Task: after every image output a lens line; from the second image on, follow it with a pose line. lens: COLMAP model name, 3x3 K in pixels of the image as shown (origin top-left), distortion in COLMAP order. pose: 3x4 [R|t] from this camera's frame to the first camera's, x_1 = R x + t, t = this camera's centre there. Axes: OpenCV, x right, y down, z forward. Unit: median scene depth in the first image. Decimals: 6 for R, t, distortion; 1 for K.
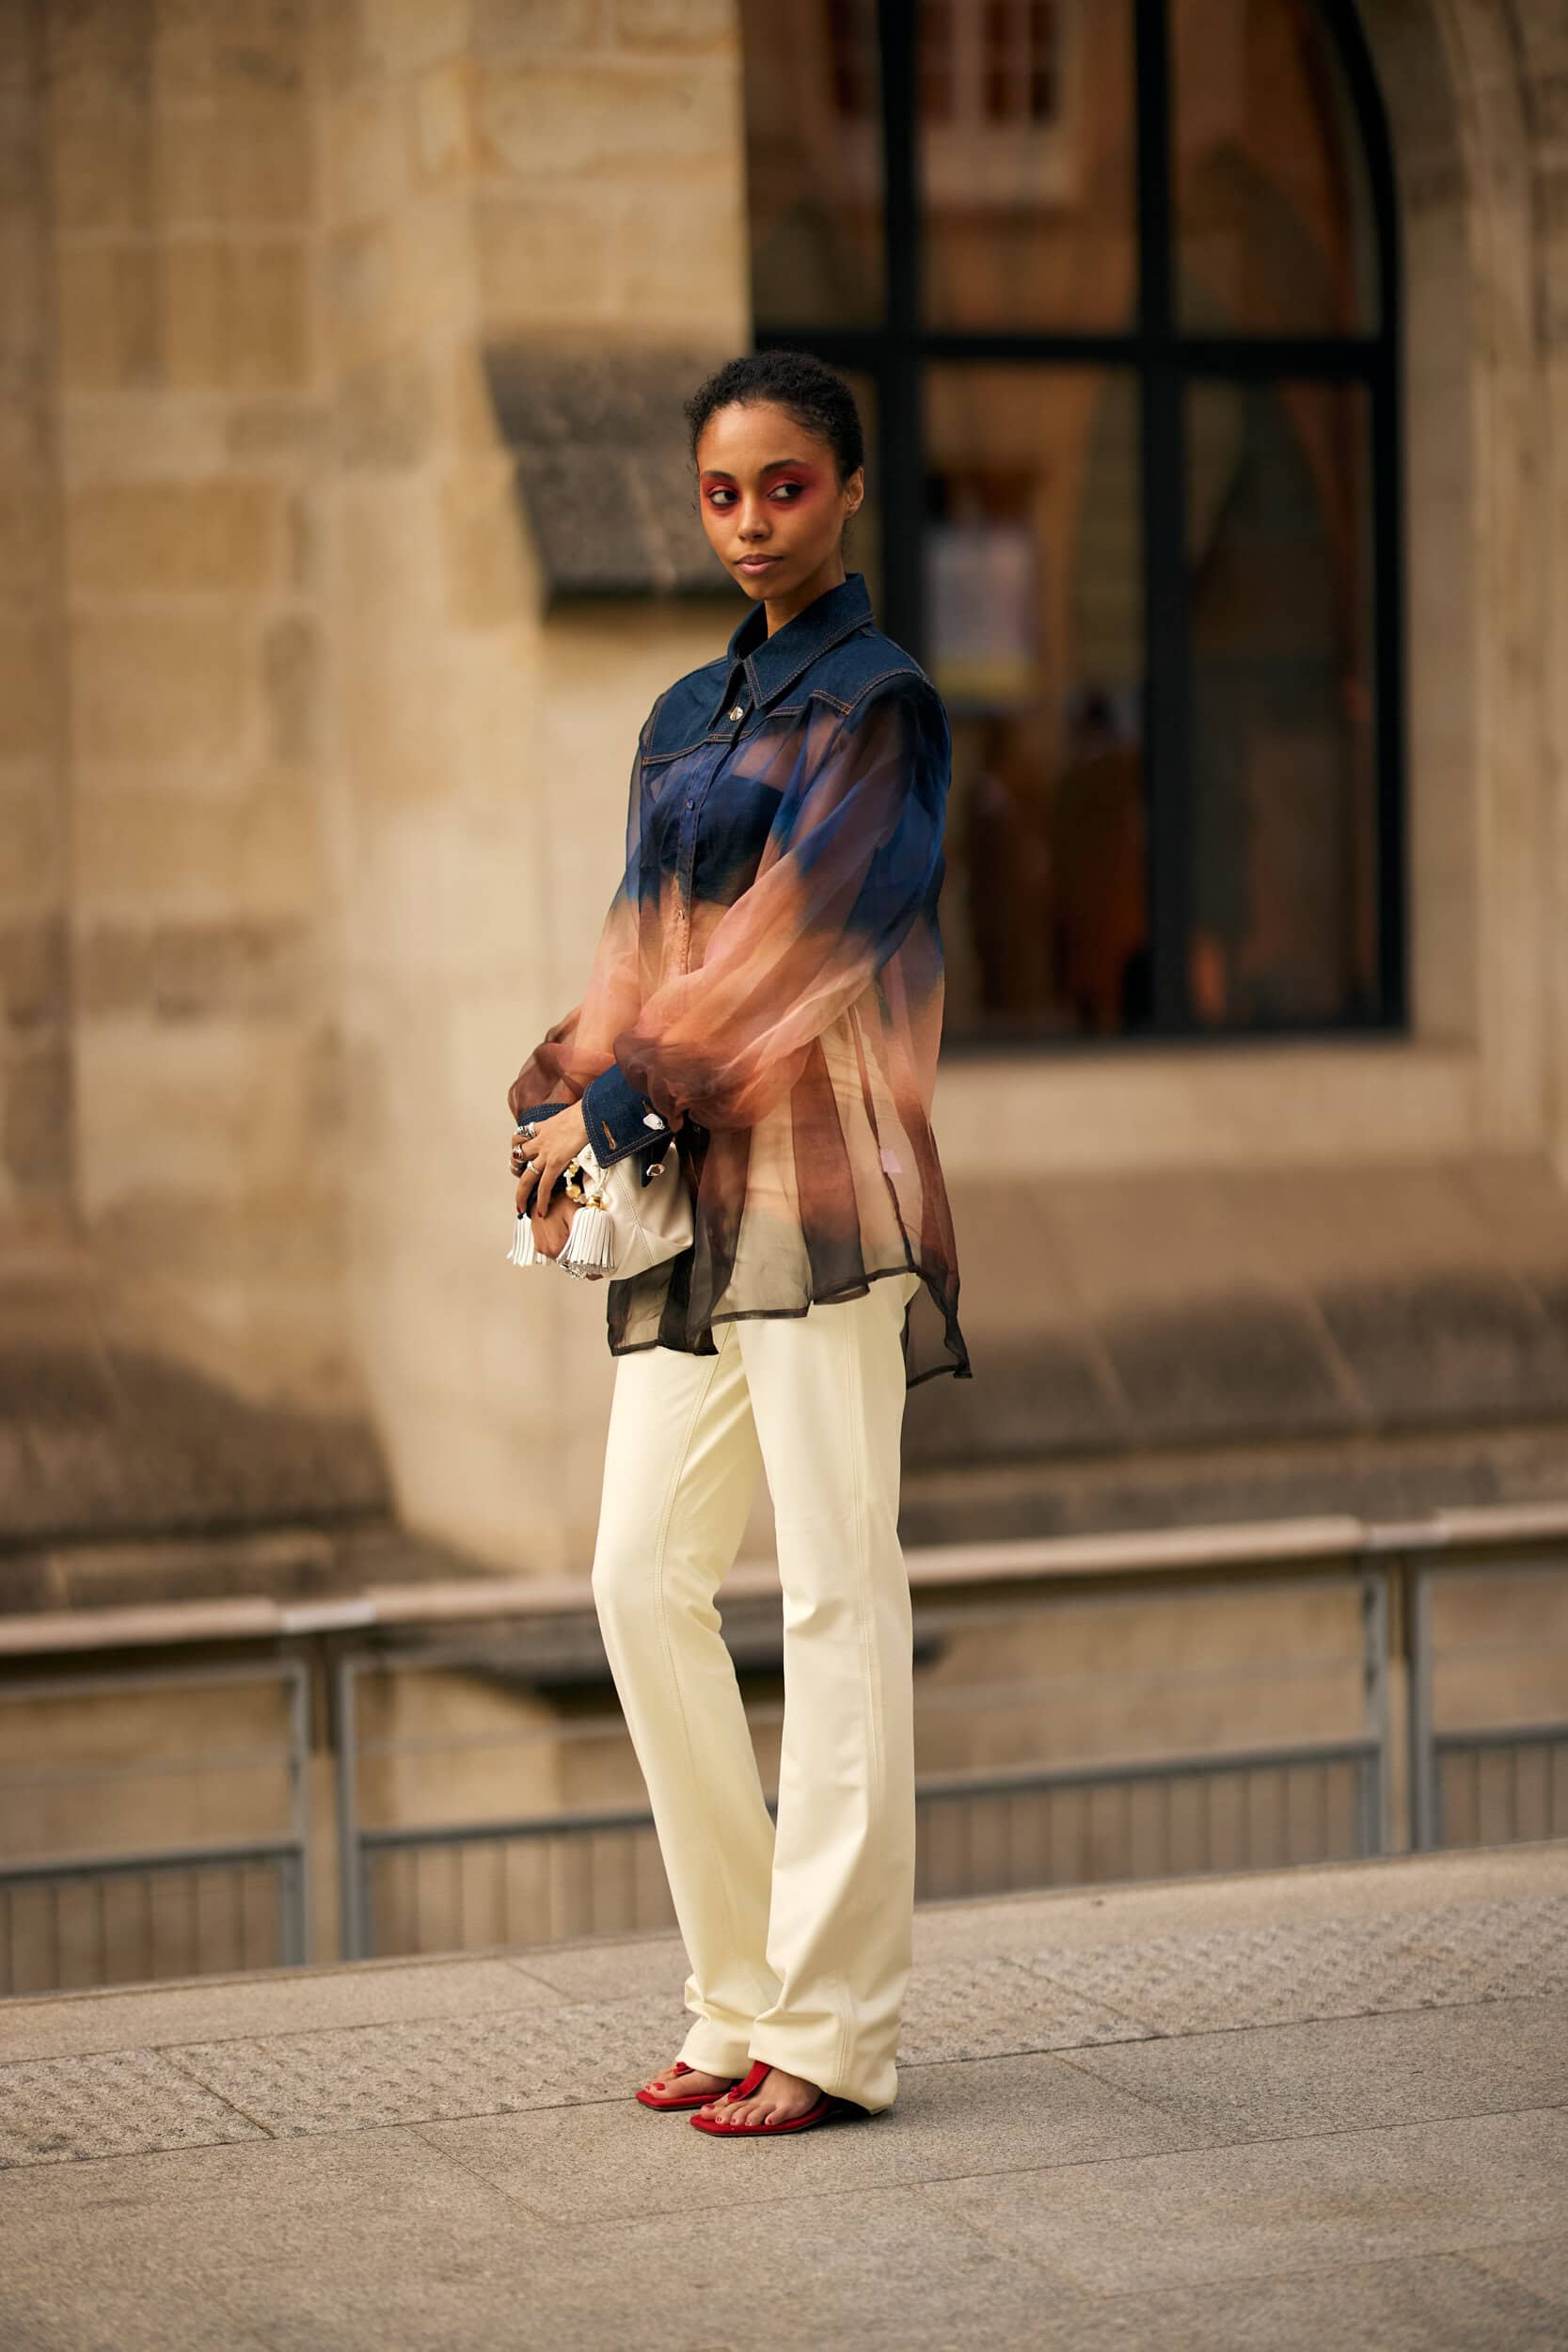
lens RADIAL K [[5888.1, 0, 784.4], [0, 5888.1, 1168.1], [0, 0, 1]] dist [-0.137131, 0.000000]
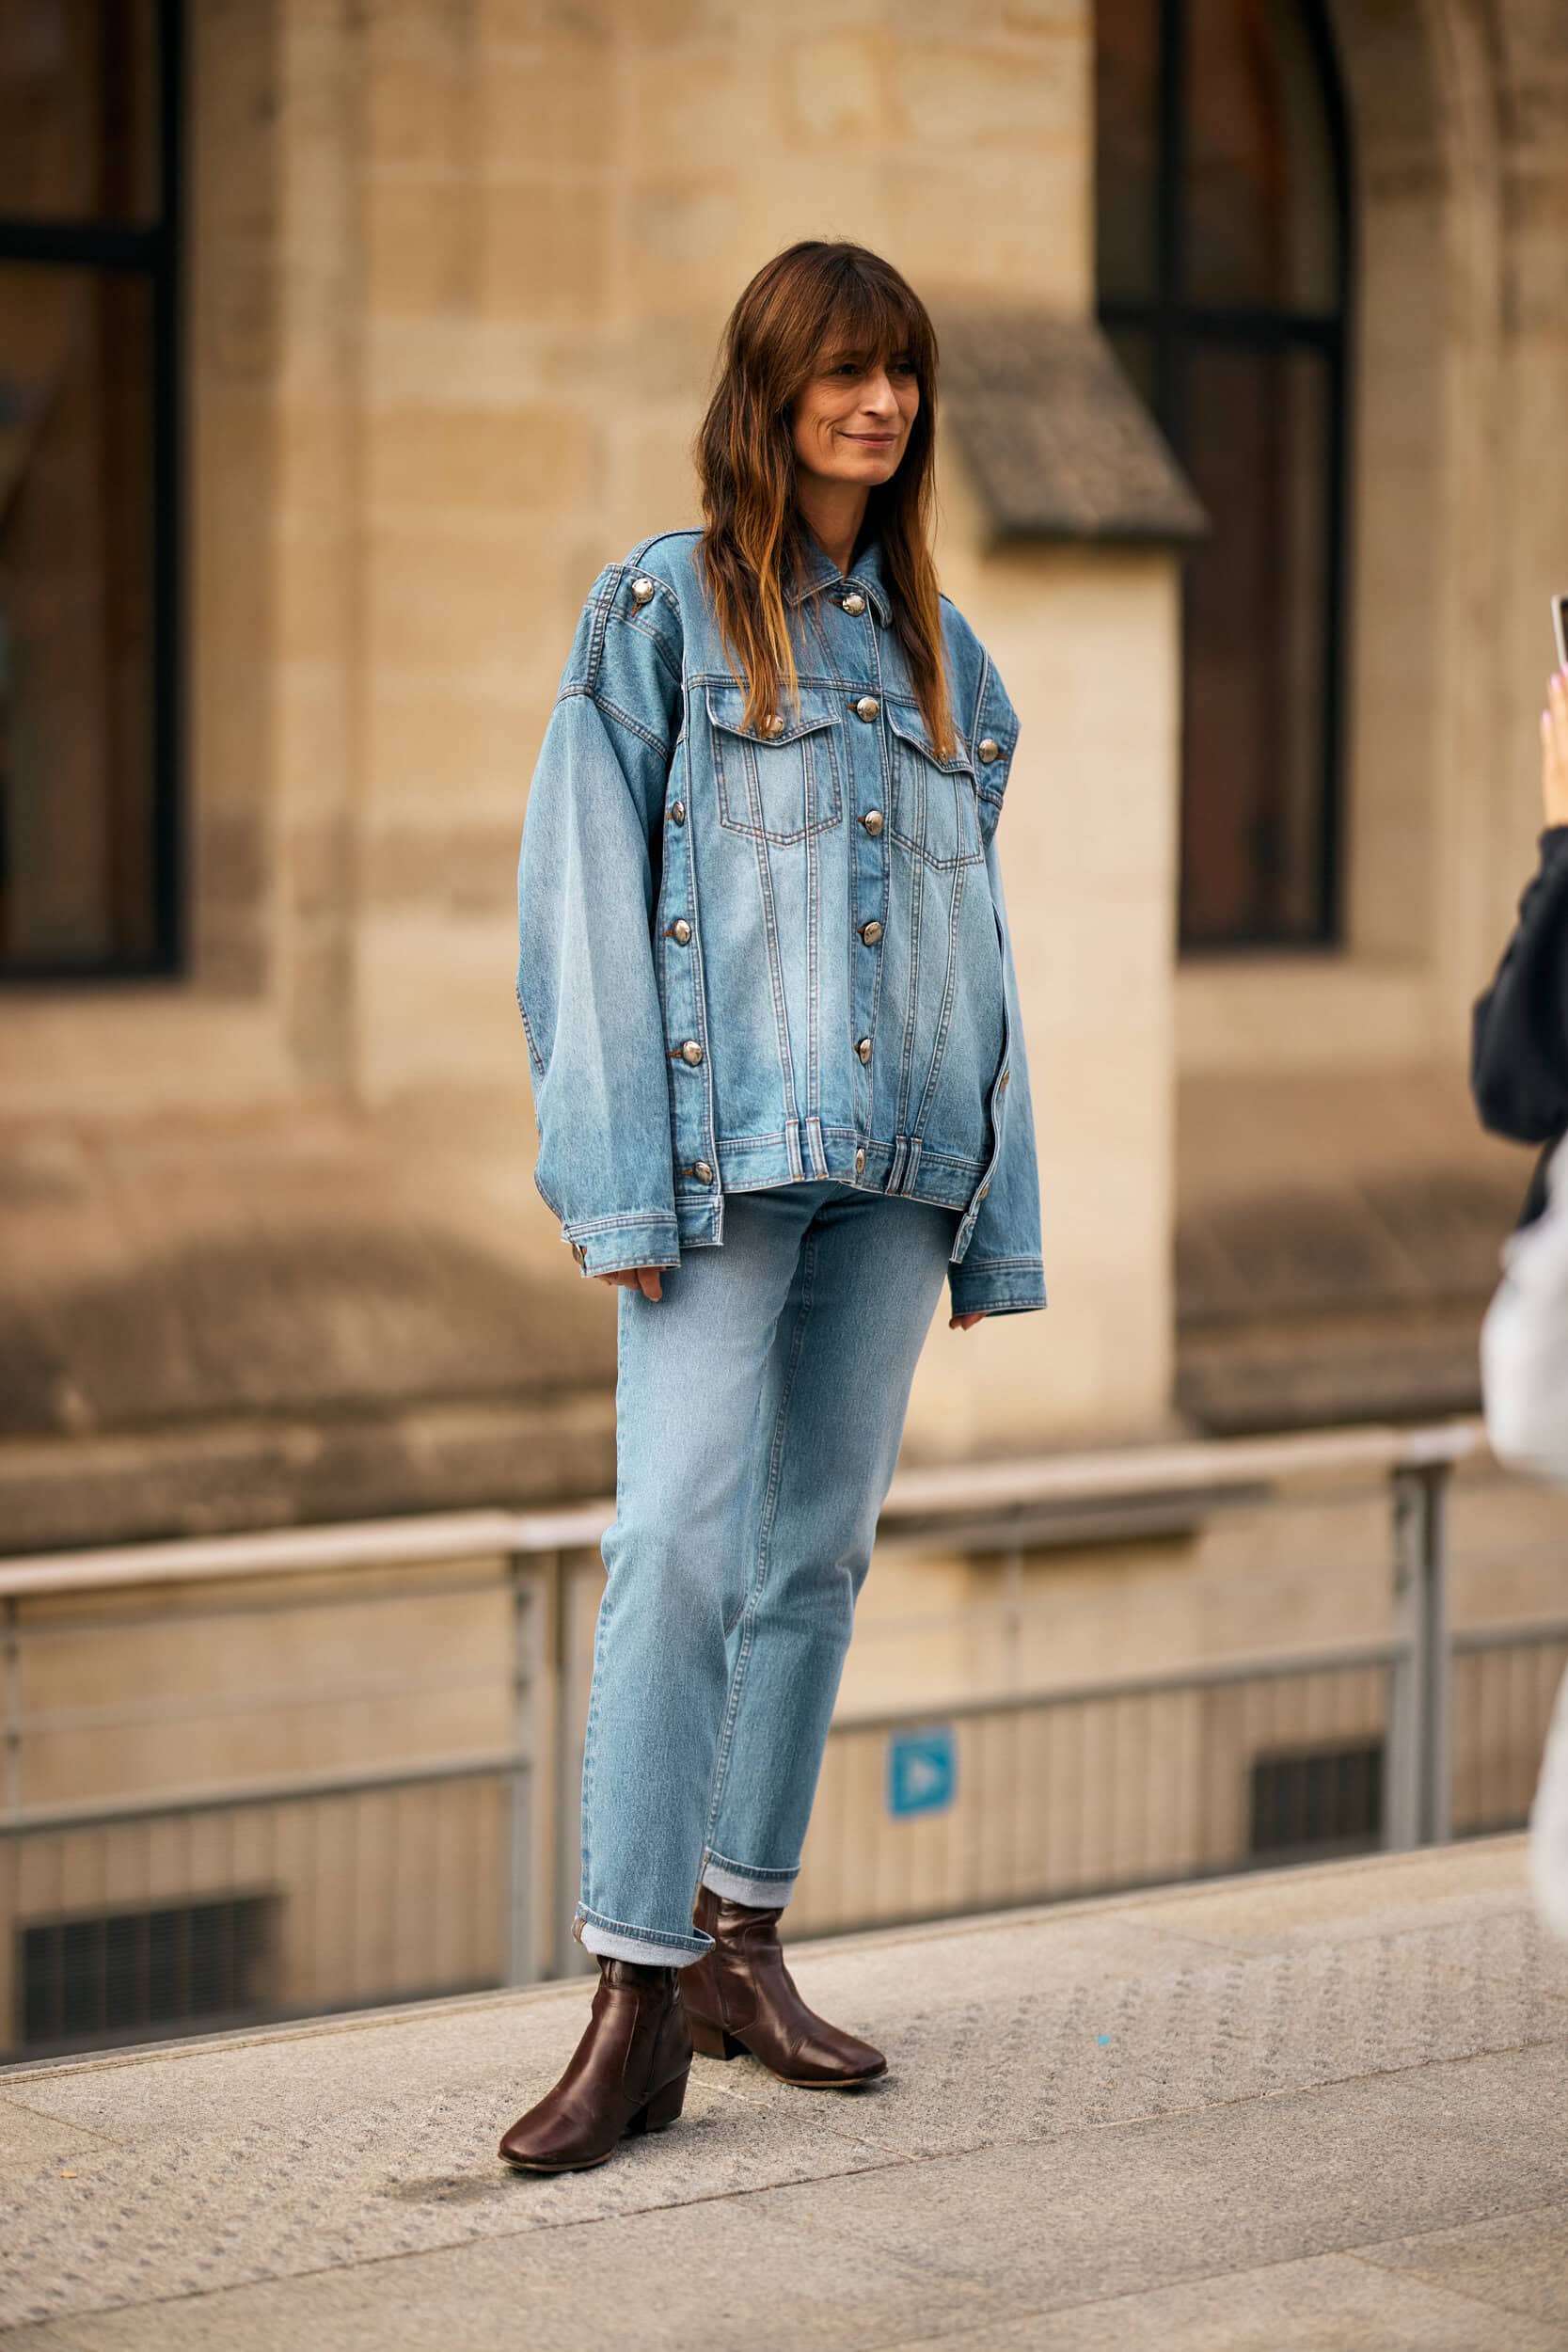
lens RADIAL K [[5888.1, 0, 787.2], [0, 5888.1, 1177.8], [0, 0, 1]] dist [-0.137131, 0.000000]
pose [[0.966603, 0.009694, 0.256096, -0.316193], [-0.013583, 0.999818, 0.013423, 0.006947], [-0.255919, -0.016453, 0.966558, -0.038732]]
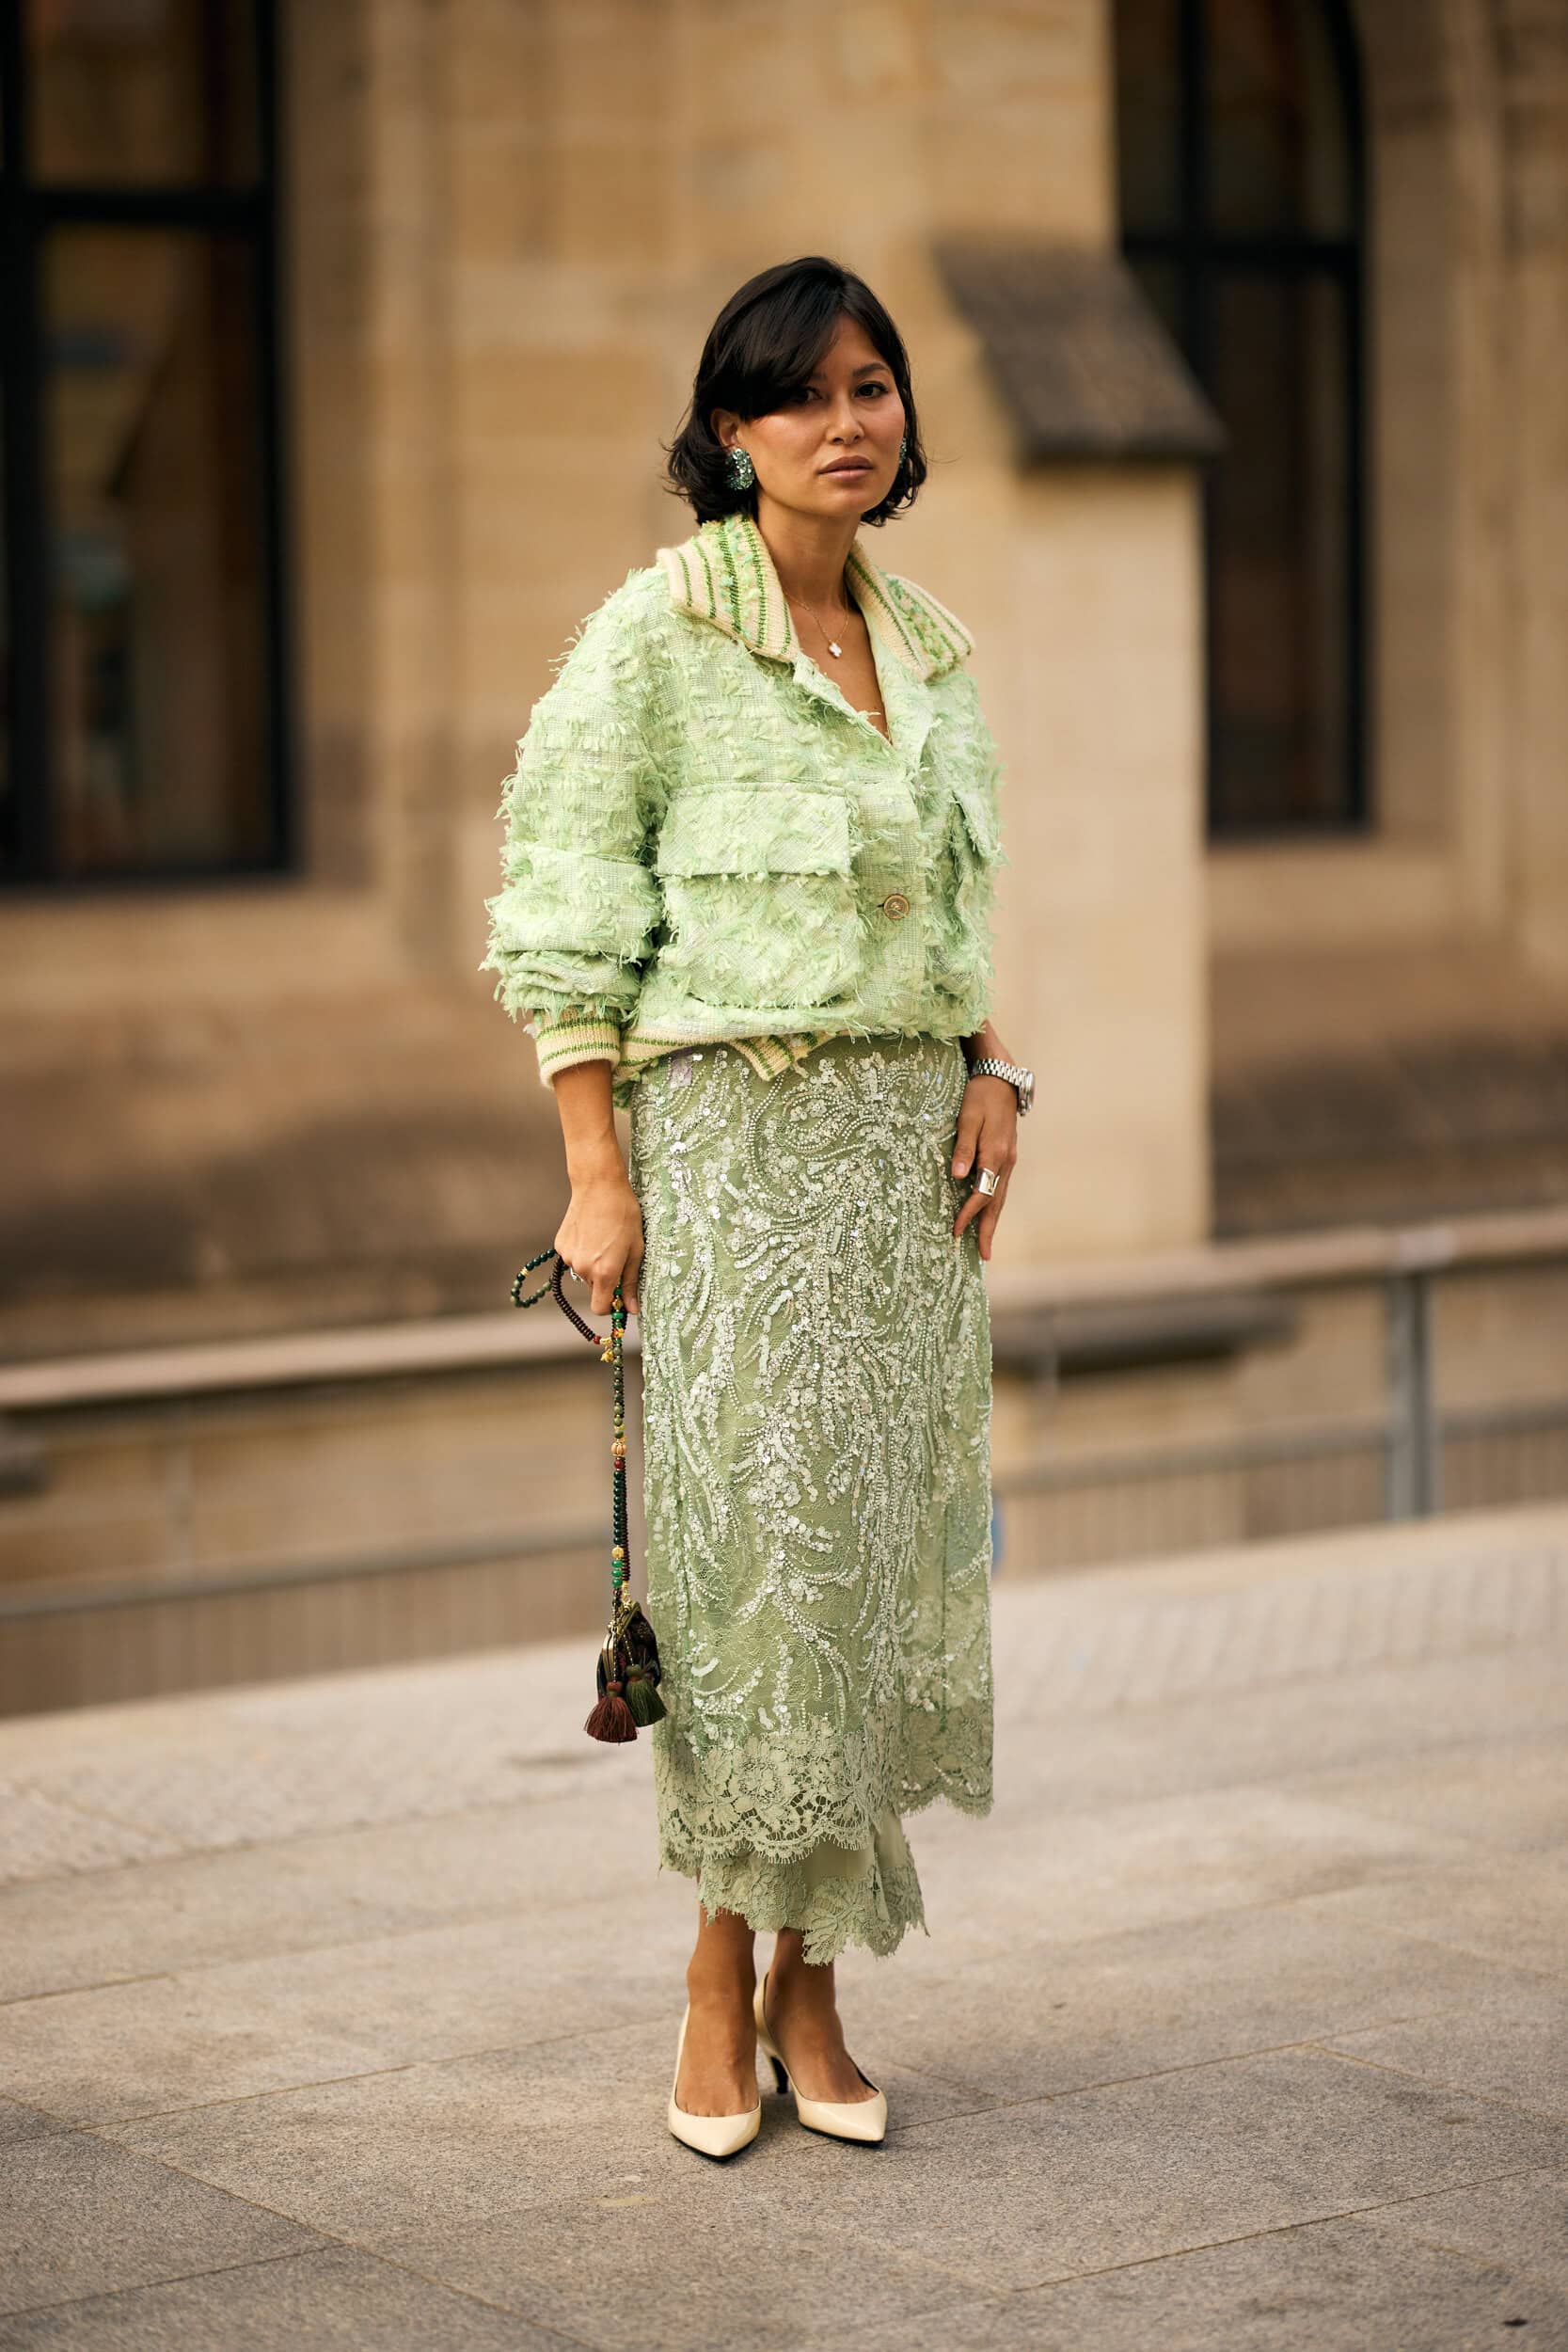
lens RADIAL K [[5888.1, 0, 781.5], [0, 5888.1, 1180.7], [0, 0, 1]] dist [-0.137131, 0.000000]
pose [[0.971123, -0.017466, 0.237941, -0.334598], [0.011476, 0.999582, 0.026536, 0.016469], [-0.238305, -0.023039, 0.970917, -0.133750]]
